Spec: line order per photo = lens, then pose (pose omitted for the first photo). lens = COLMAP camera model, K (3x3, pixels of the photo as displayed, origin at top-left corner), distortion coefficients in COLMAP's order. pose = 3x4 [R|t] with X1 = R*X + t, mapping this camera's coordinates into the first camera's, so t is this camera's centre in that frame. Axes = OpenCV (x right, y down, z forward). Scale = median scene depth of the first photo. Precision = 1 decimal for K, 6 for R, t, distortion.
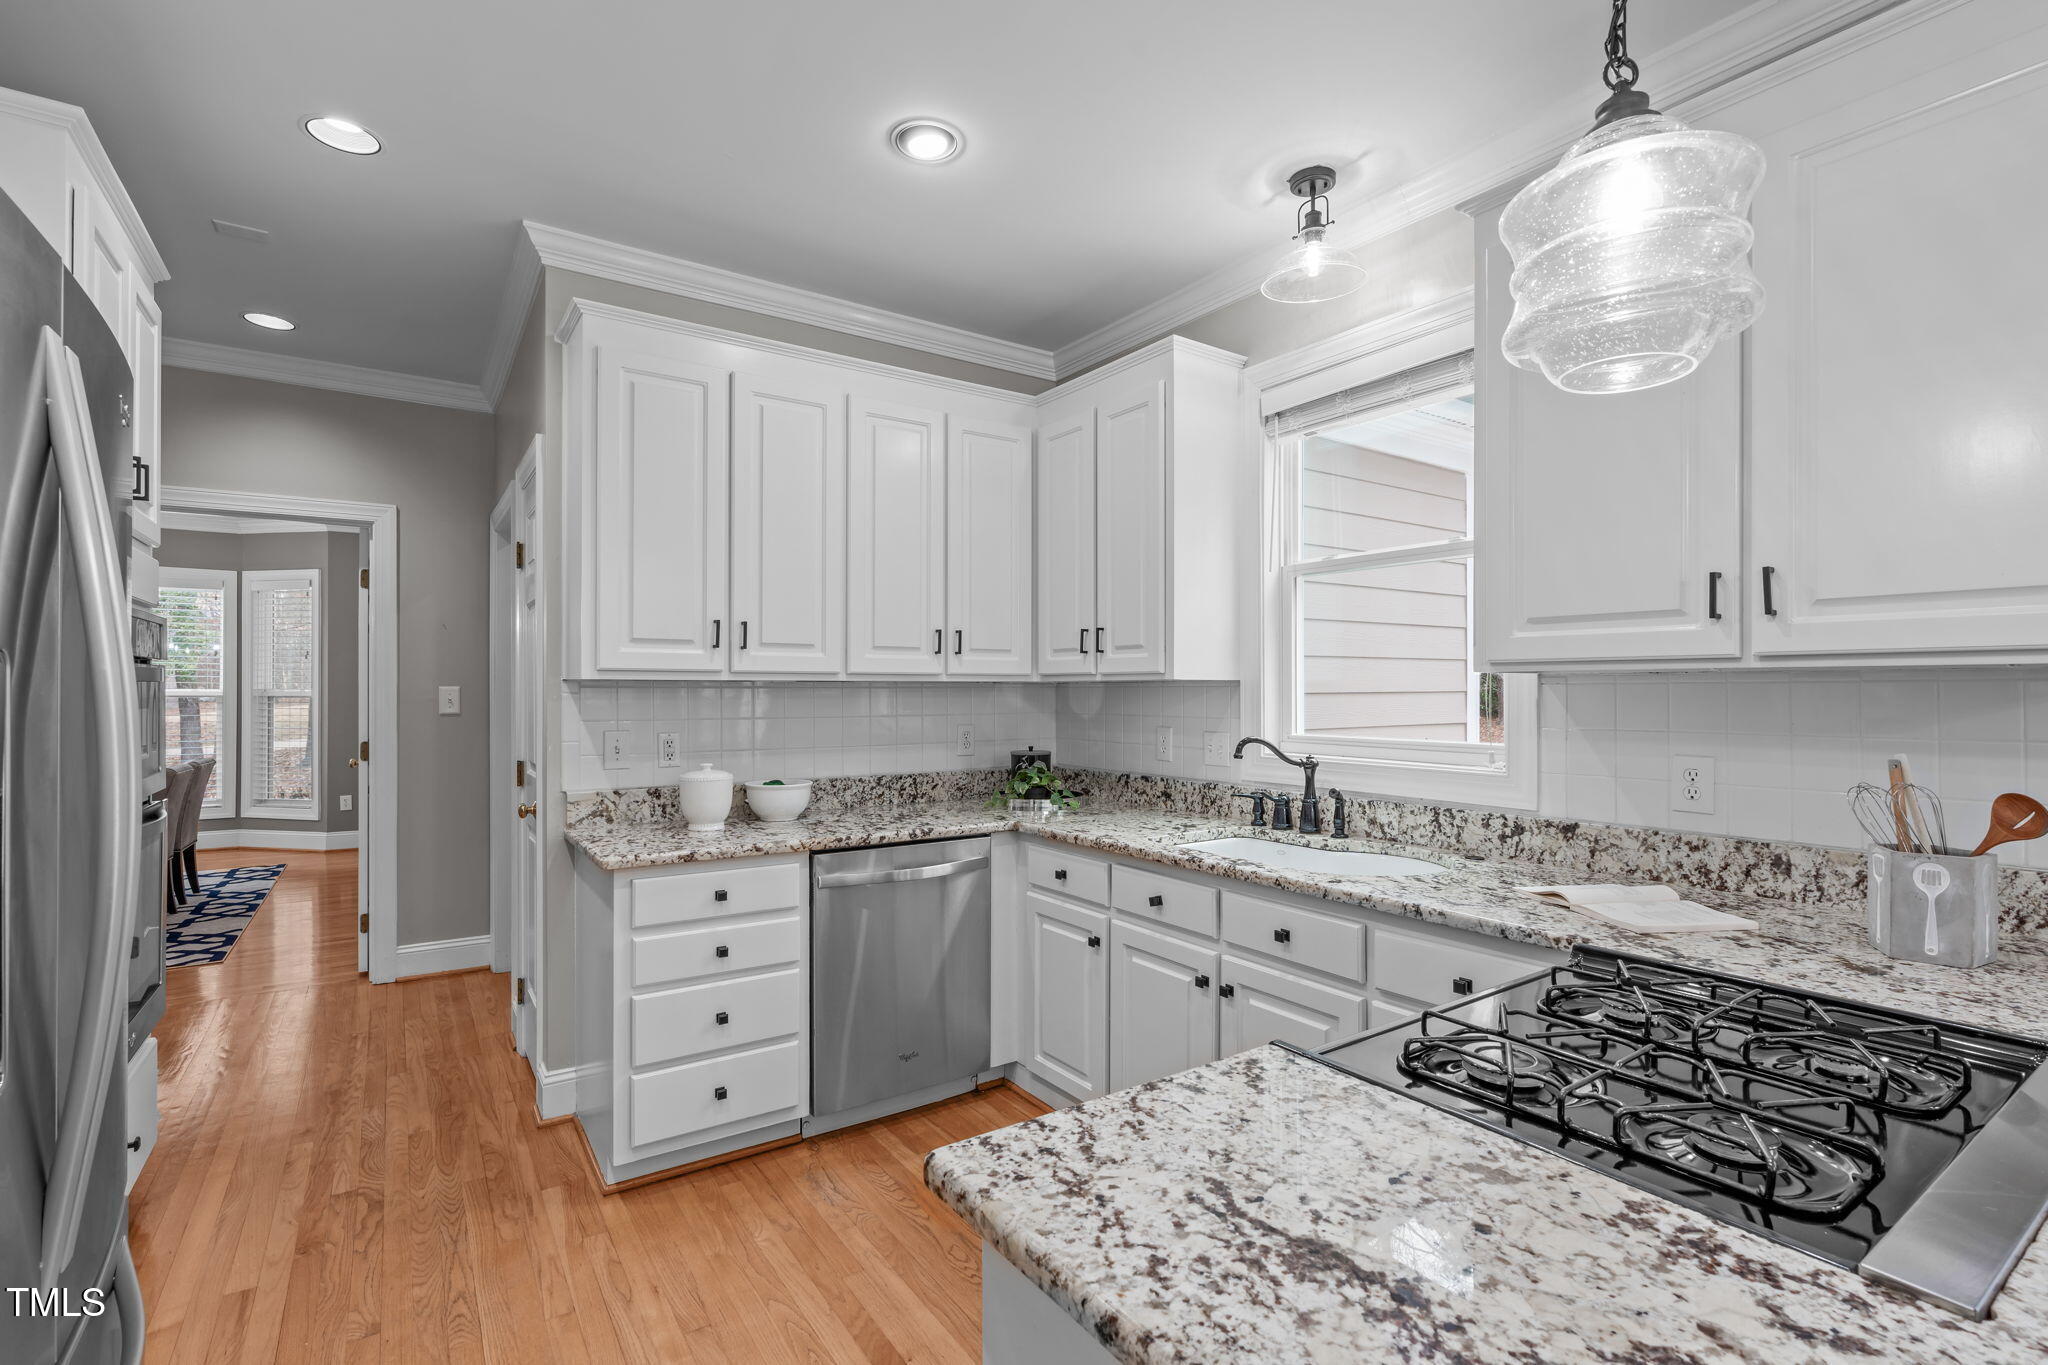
lens RADIAL K [[924.9, 0, 1015.0], [0, 924.9, 690.8], [0, 0, 1]] dist [-0.010588, 0.001613]
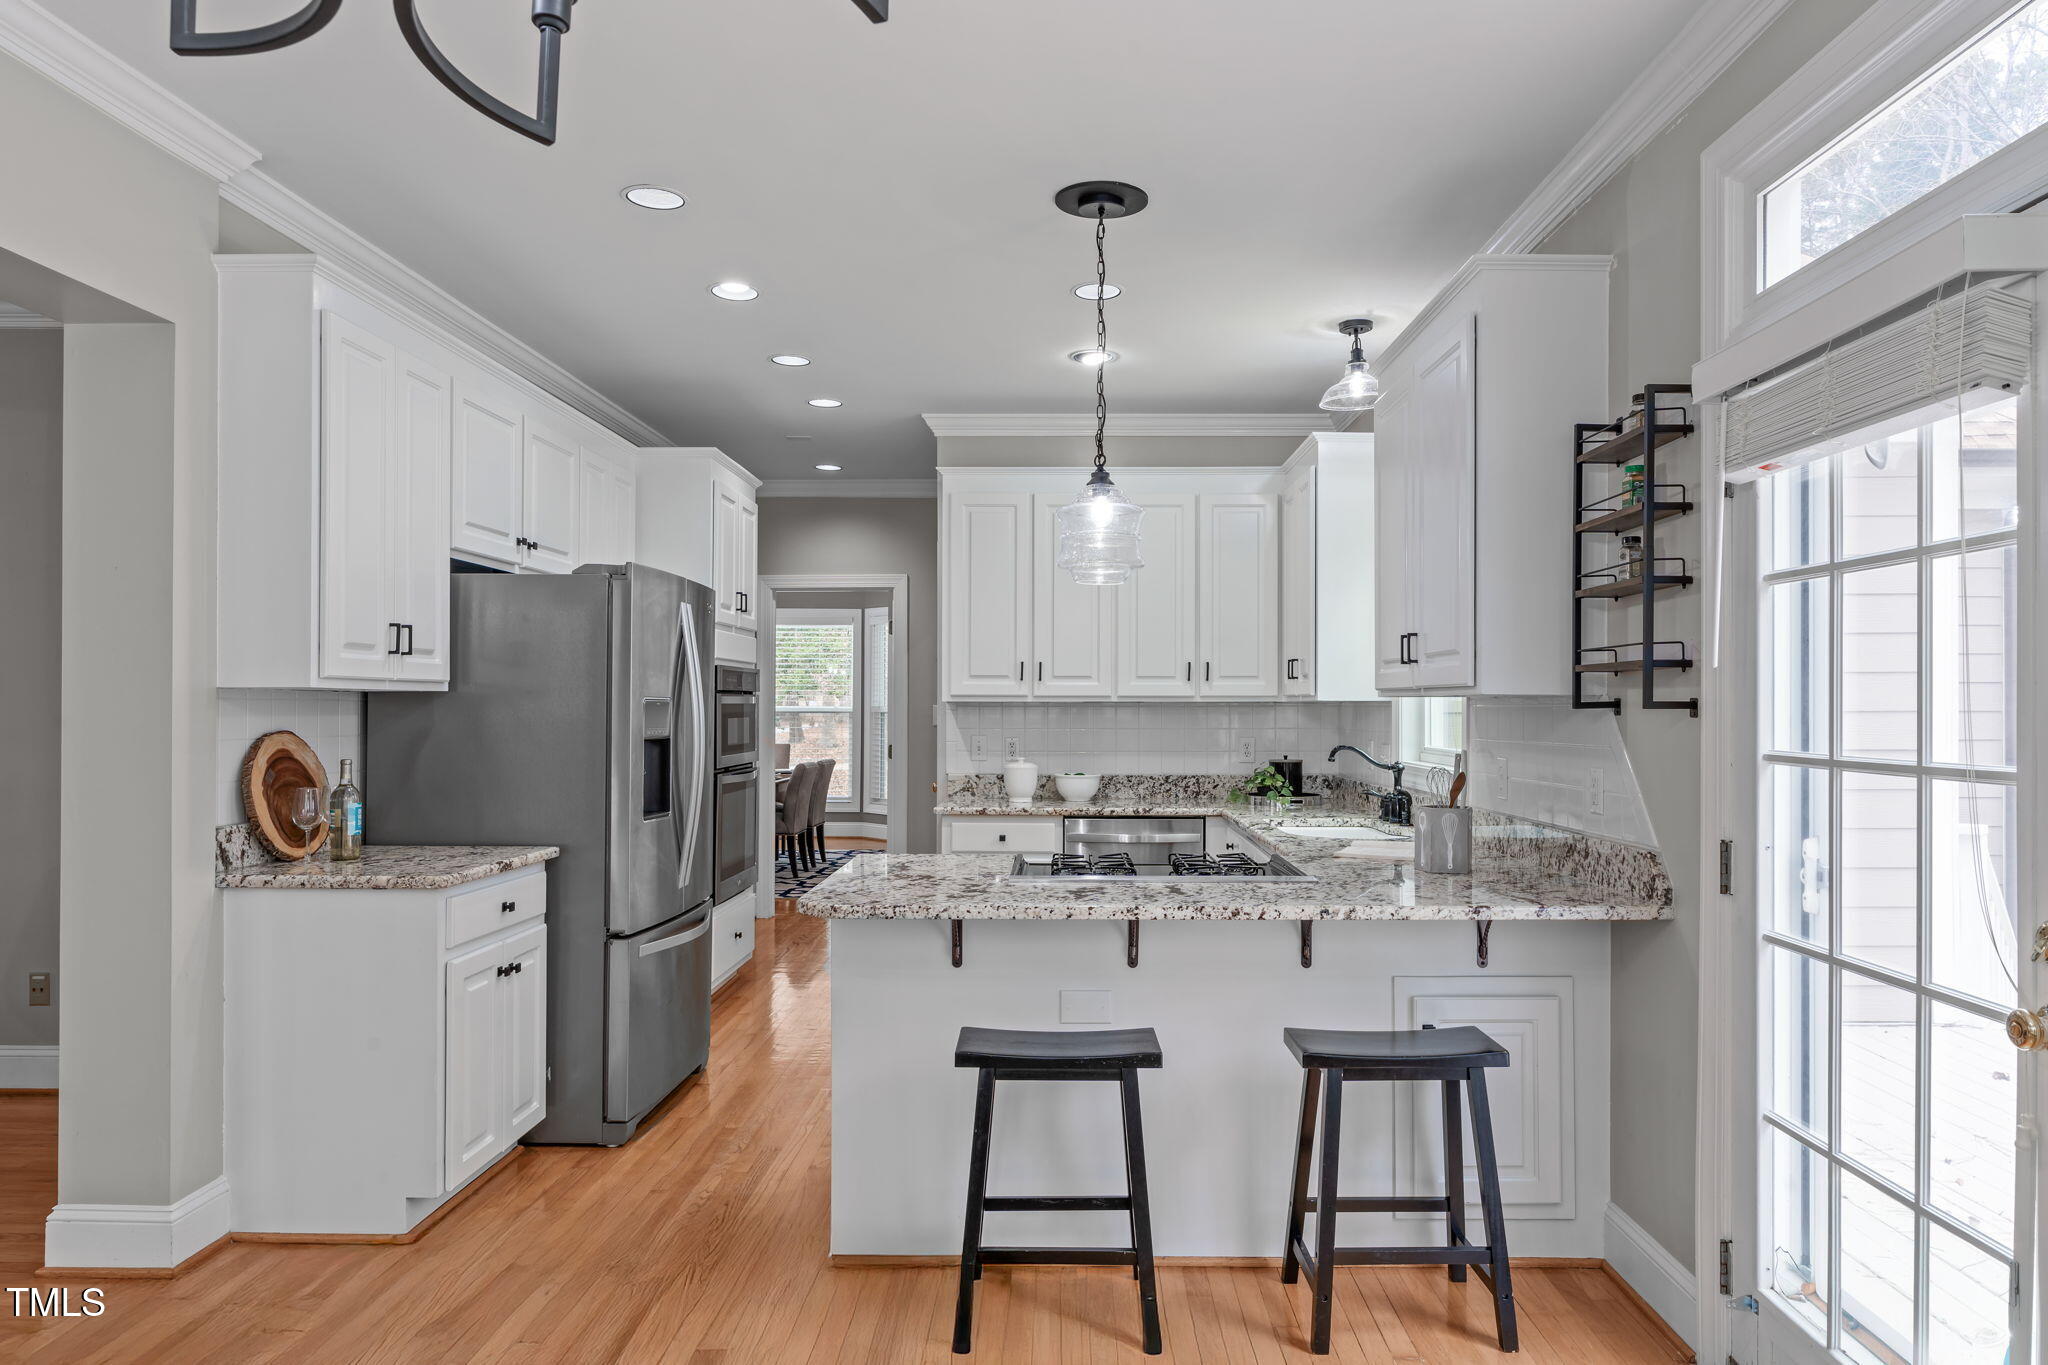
lens RADIAL K [[1344.9, 0, 1032.1], [0, 1344.9, 688.8], [0, 0, 1]] dist [-0.015664, 0.001879]
pose [[0.805518, -0.007154, -0.592528, 0.930105], [-0.000715, 0.999915, -0.013045, -0.003891], [0.592570, 0.010932, 0.805445, -0.708942]]
